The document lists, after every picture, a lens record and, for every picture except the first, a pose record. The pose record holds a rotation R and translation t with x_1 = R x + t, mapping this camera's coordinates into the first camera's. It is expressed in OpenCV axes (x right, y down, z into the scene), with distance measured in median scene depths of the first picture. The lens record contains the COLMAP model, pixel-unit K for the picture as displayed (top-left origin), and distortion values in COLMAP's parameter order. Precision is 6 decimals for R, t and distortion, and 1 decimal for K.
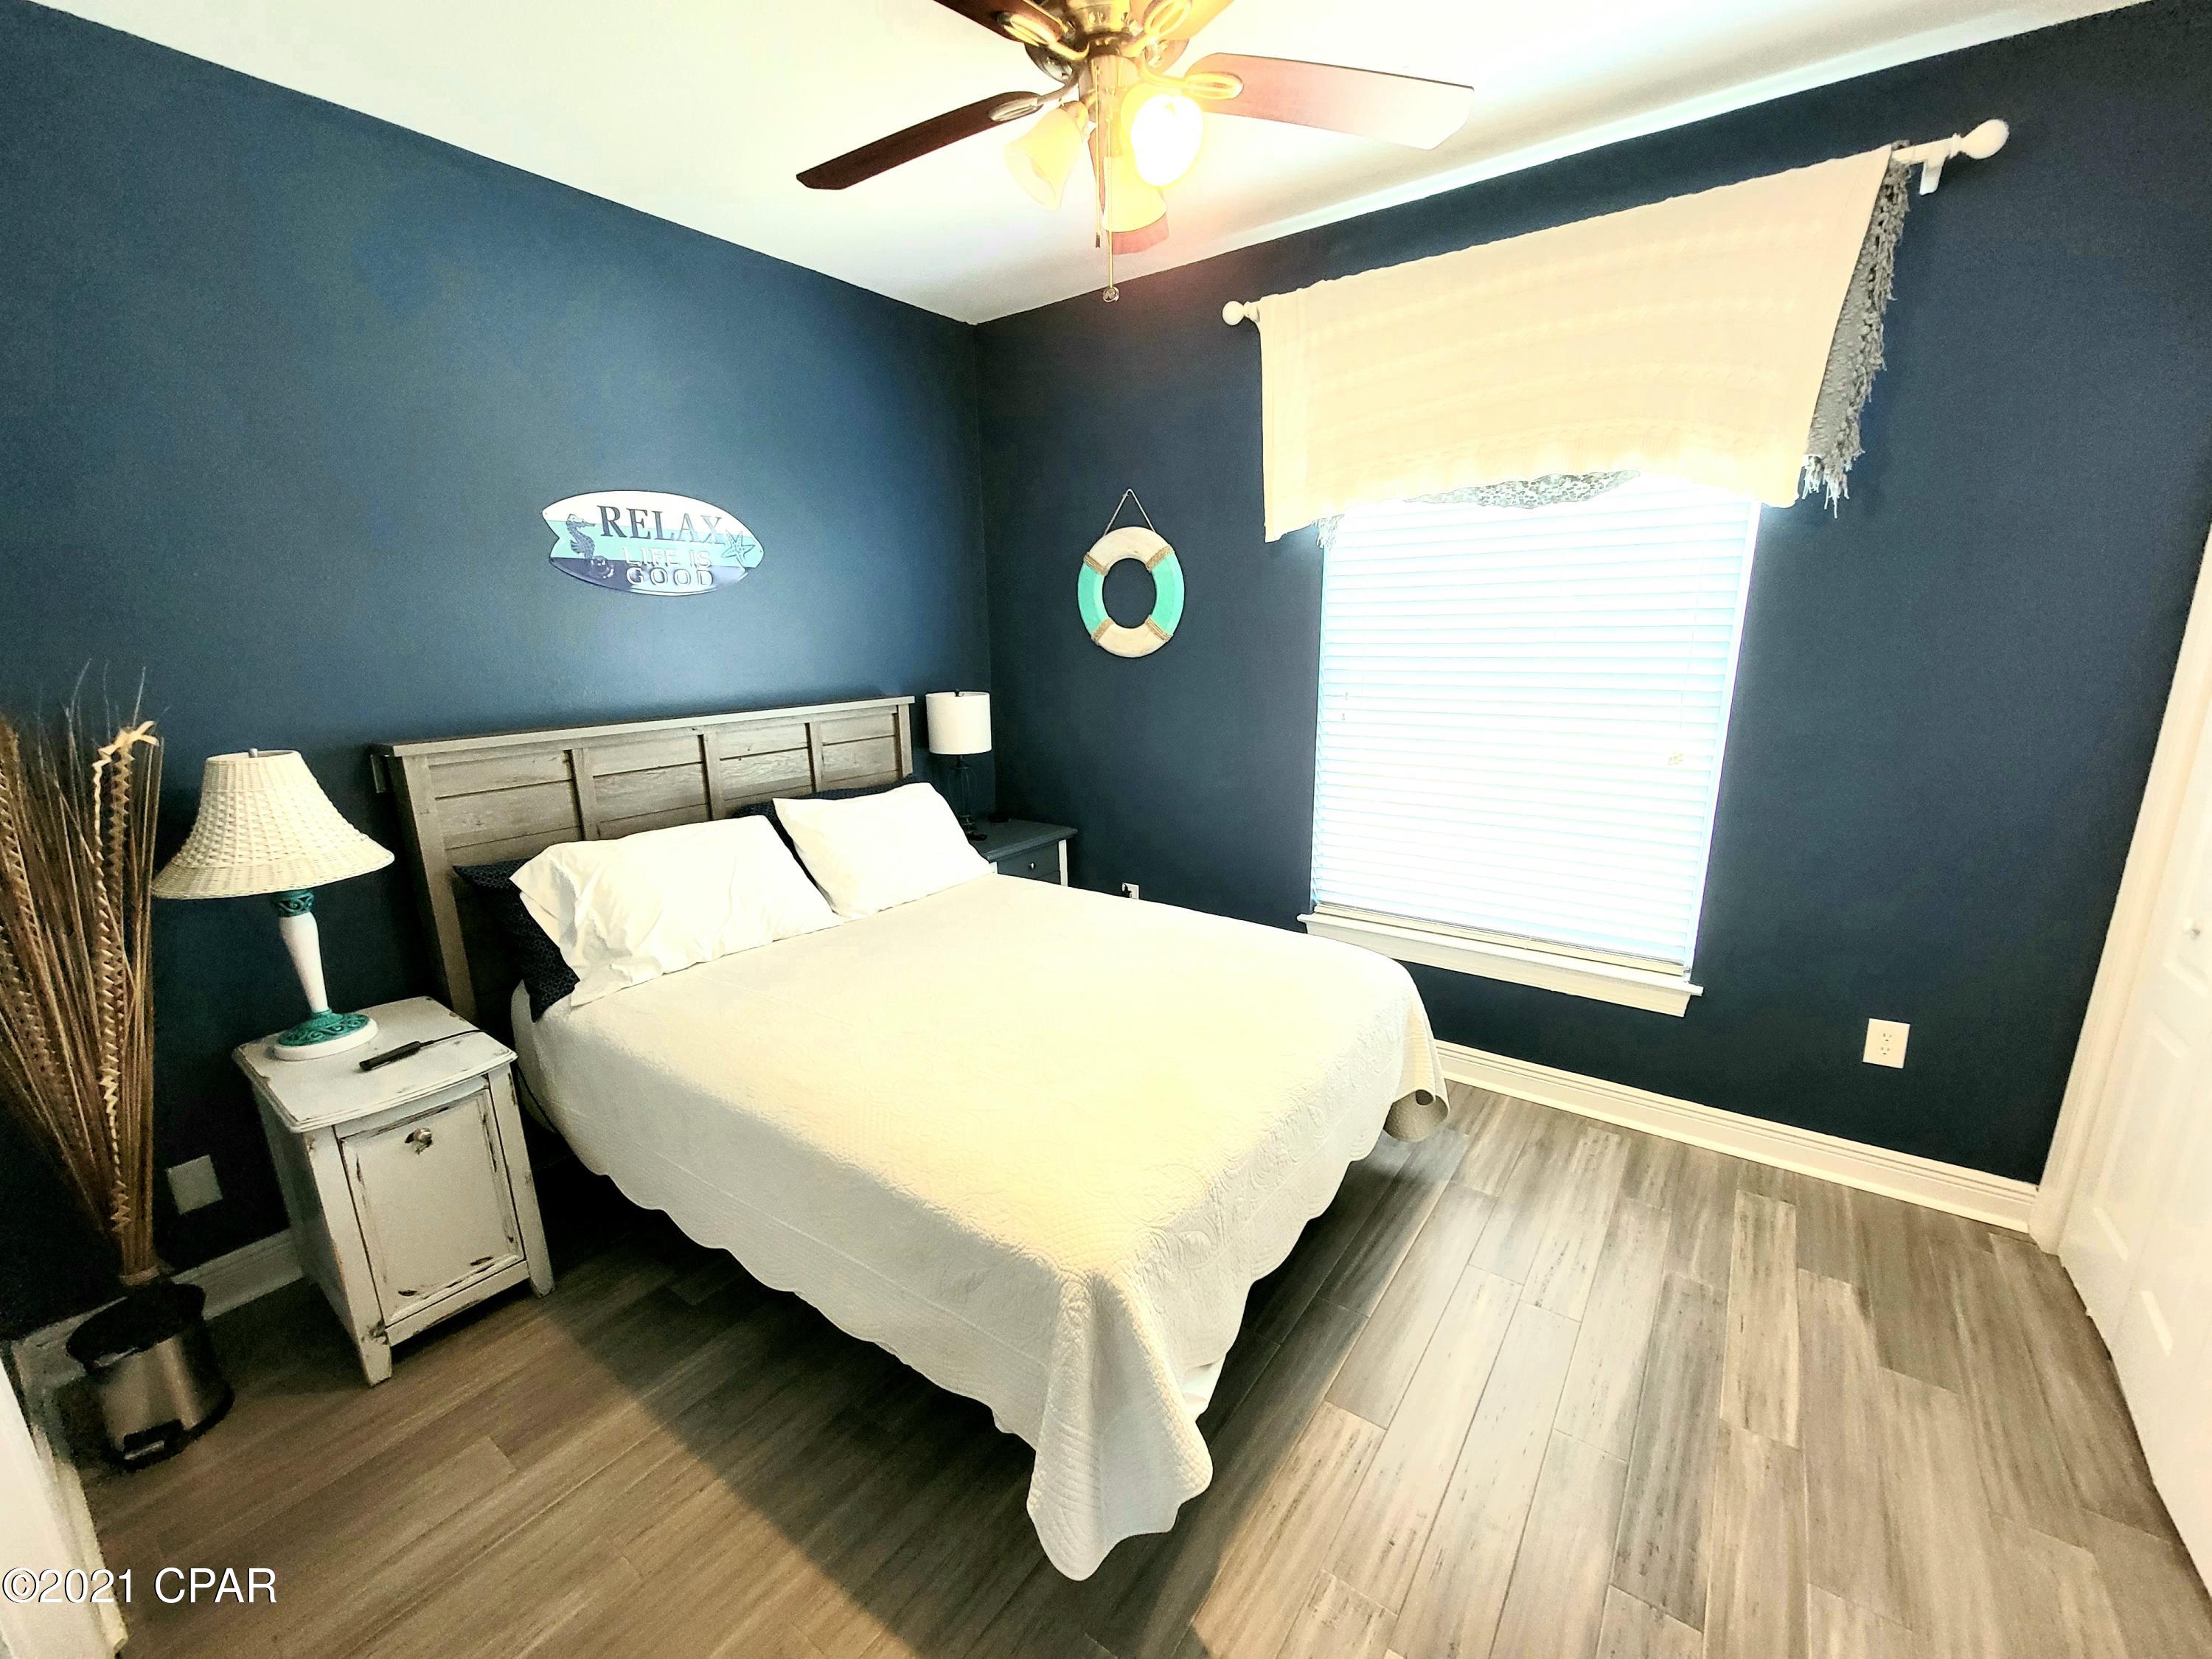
lens RADIAL K [[911.7, 0, 1089.8], [0, 911.7, 839.0], [0, 0, 1]] dist [-0.002961, -0.001454]
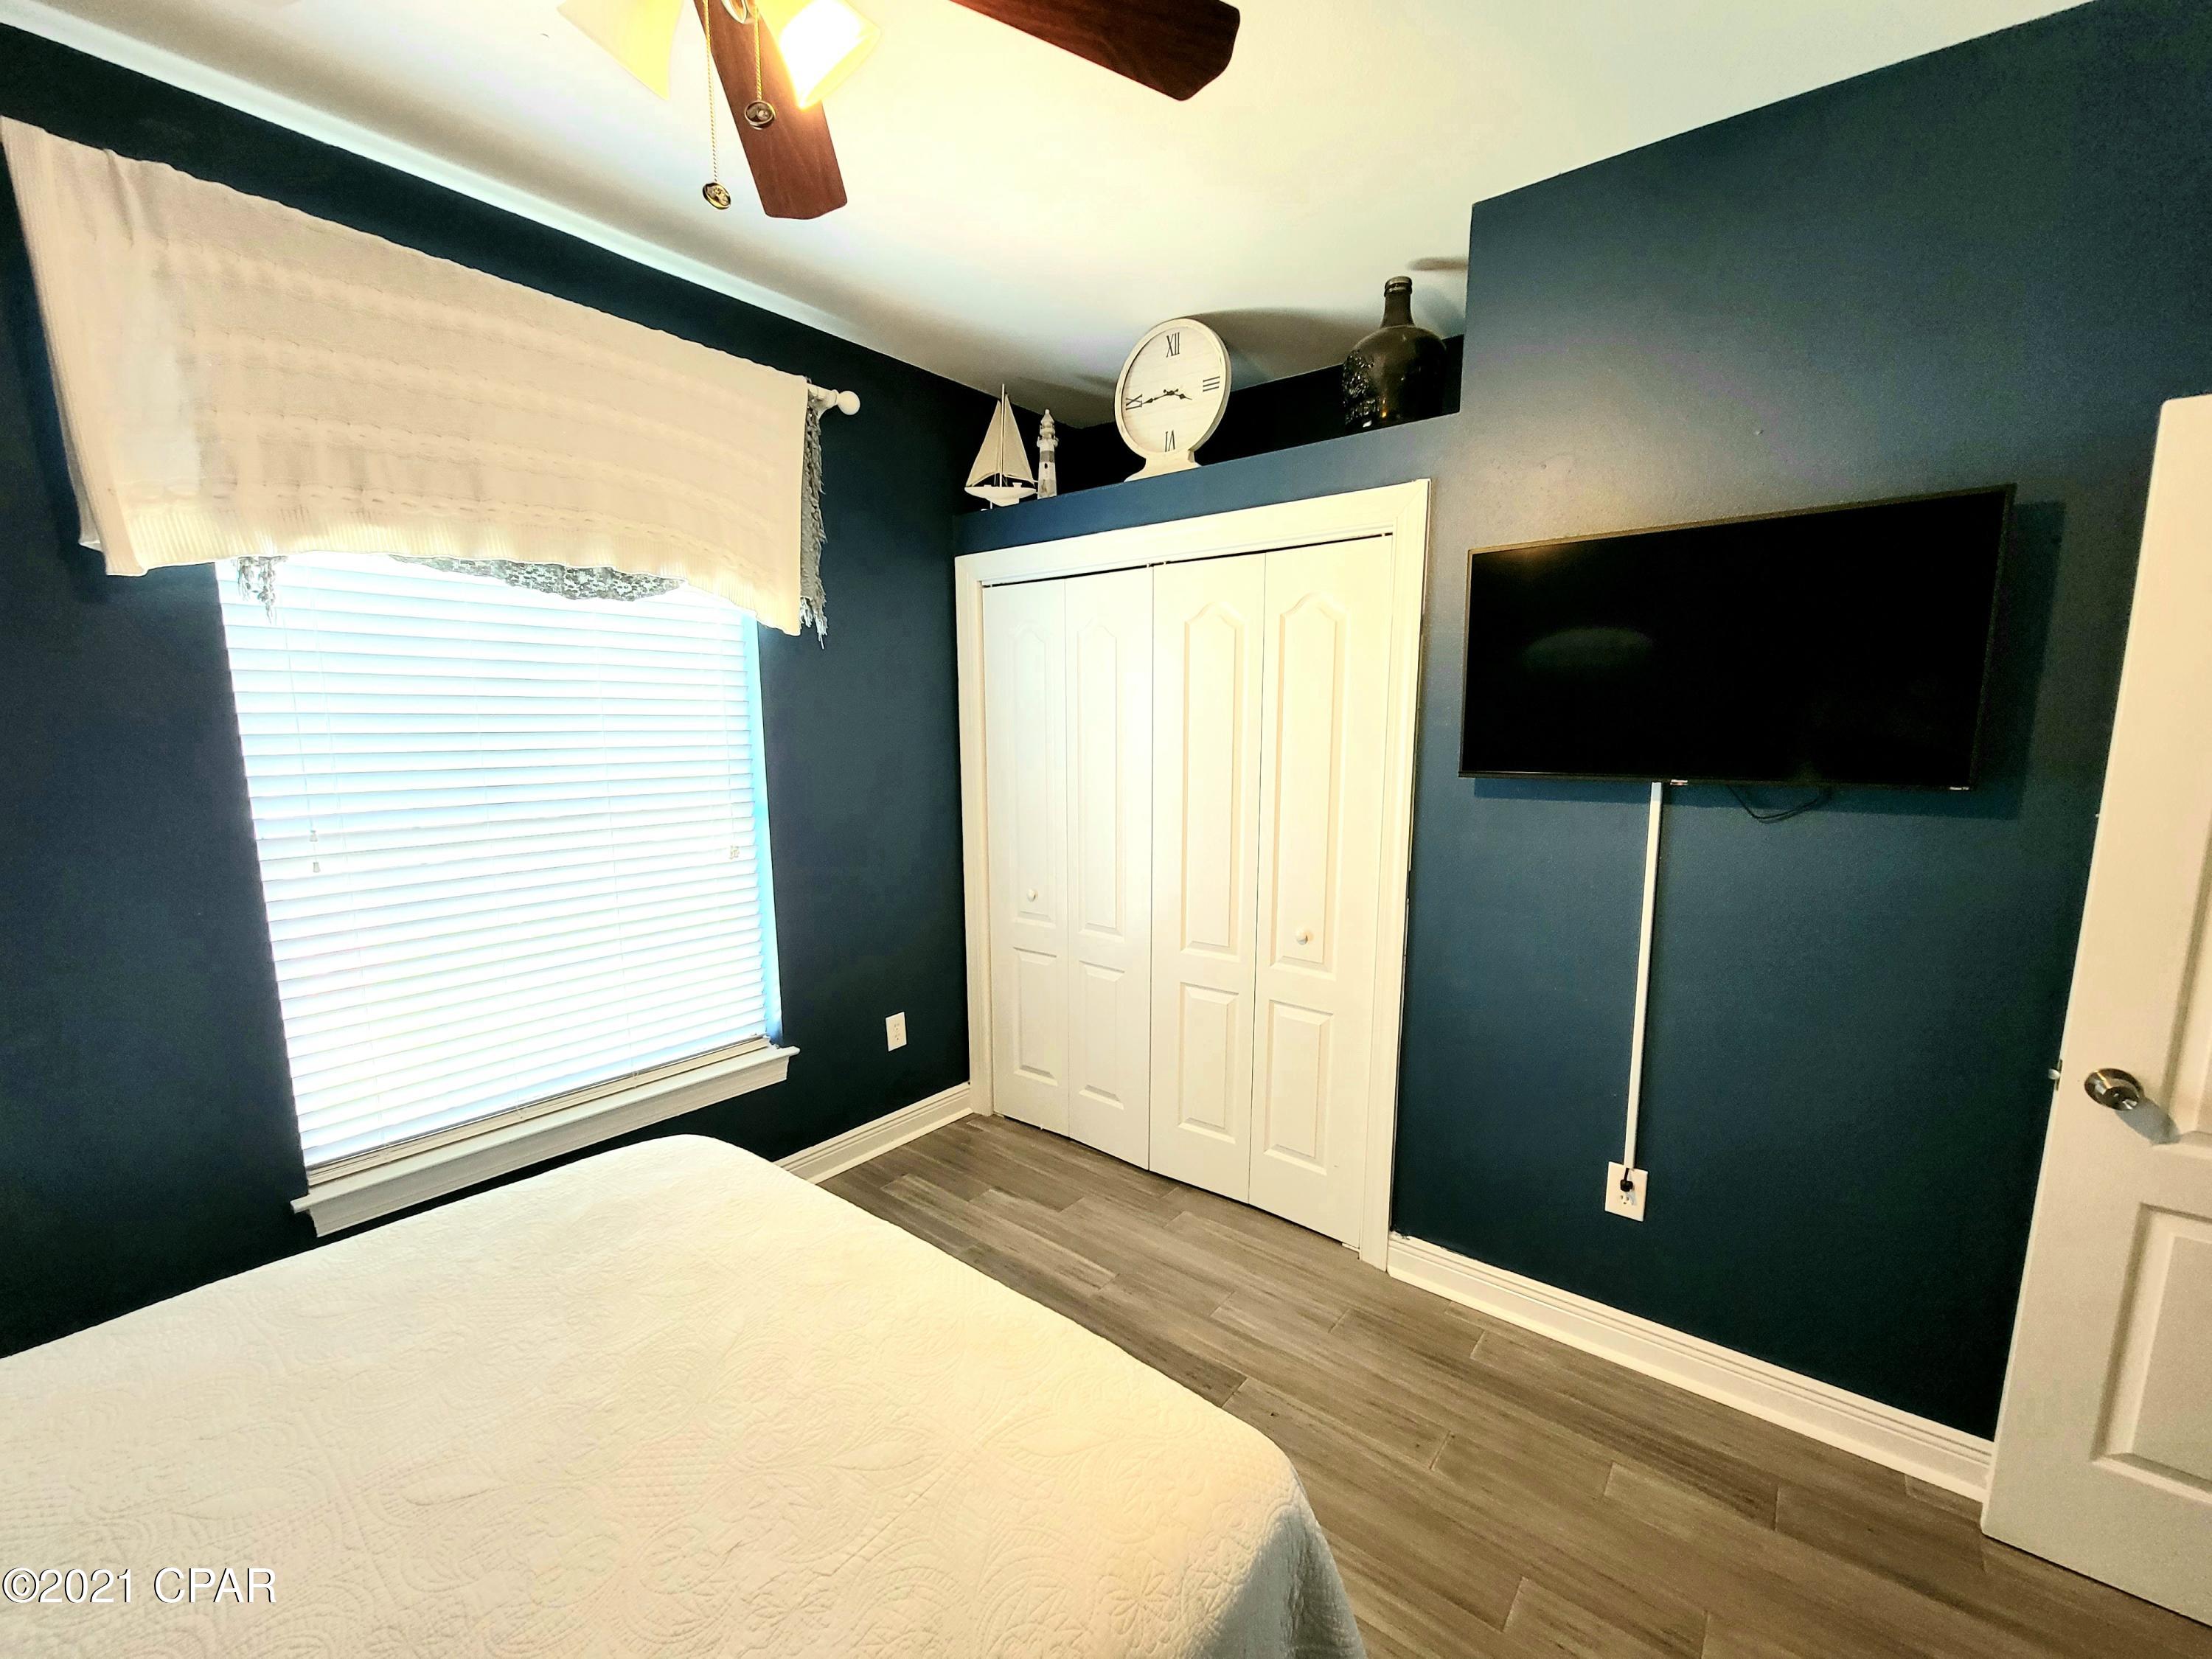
lens RADIAL K [[911.7, 0, 1093.0], [0, 911.7, 848.0], [0, 0, 1]] dist [-0.002961, -0.001454]
pose [[0.045282, -0.116897, 0.992111, -0.442076], [0.228791, 0.967946, 0.103608, -0.118194], [-0.972422, 0.222295, 0.070575, 0.560004]]
